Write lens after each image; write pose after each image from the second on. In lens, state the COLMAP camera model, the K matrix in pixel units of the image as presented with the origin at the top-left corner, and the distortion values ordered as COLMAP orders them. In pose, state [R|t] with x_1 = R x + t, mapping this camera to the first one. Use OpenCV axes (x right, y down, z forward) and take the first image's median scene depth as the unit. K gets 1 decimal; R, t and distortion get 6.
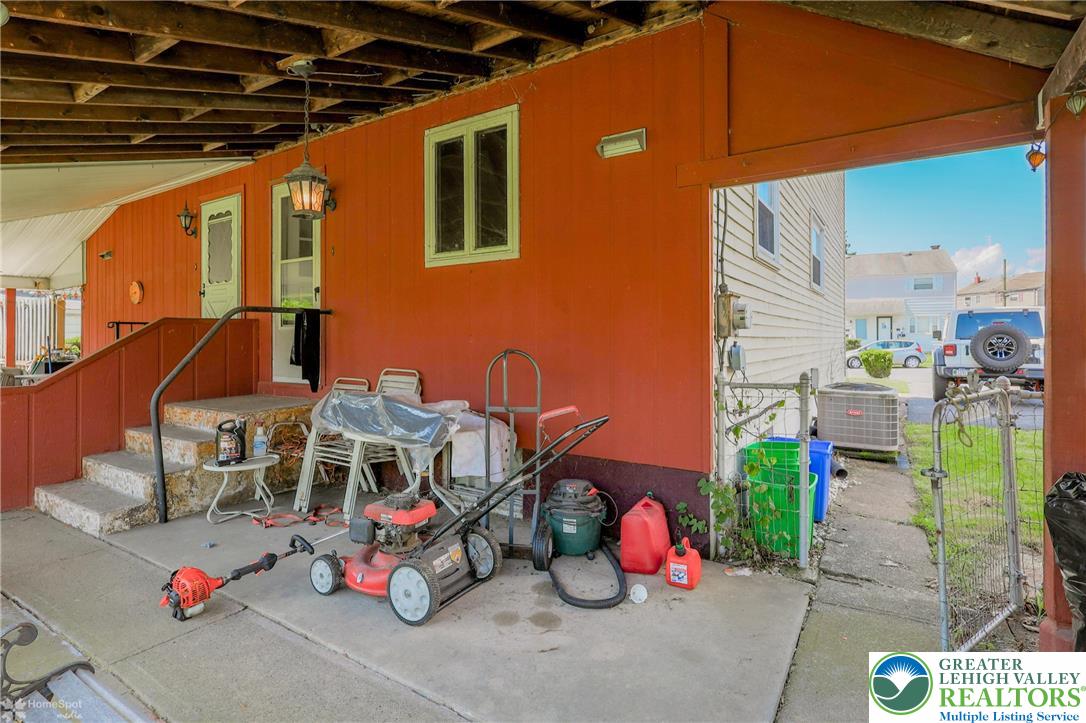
lens RADIAL K [[555.7, 0, 544.8], [0, 555.7, 335.5], [0, 0, 1]] dist [0.000900, 0.000086]
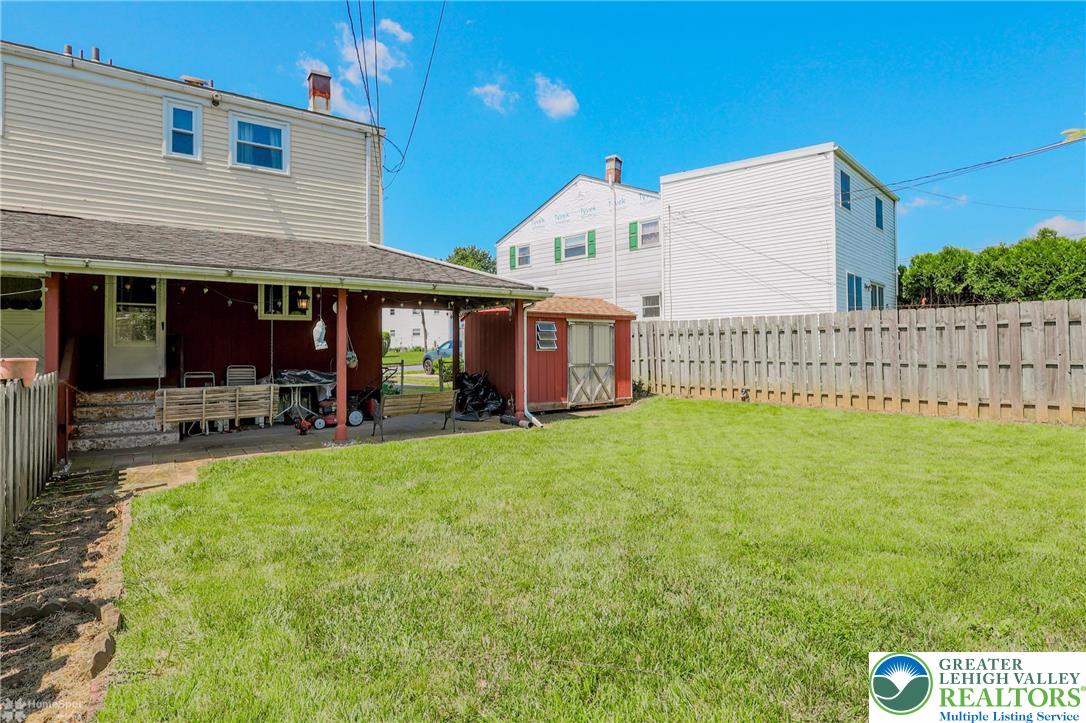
lens RADIAL K [[539.2, 0, 531.3], [0, 539.2, 331.4], [0, 0, 1]] dist [0.002345, 0.000608]
pose [[0.395670, 0.033867, 0.917768, -1.820951], [0.000986, 0.999304, -0.037301, 0.009424], [-0.918392, 0.015664, 0.395361, -0.892864]]
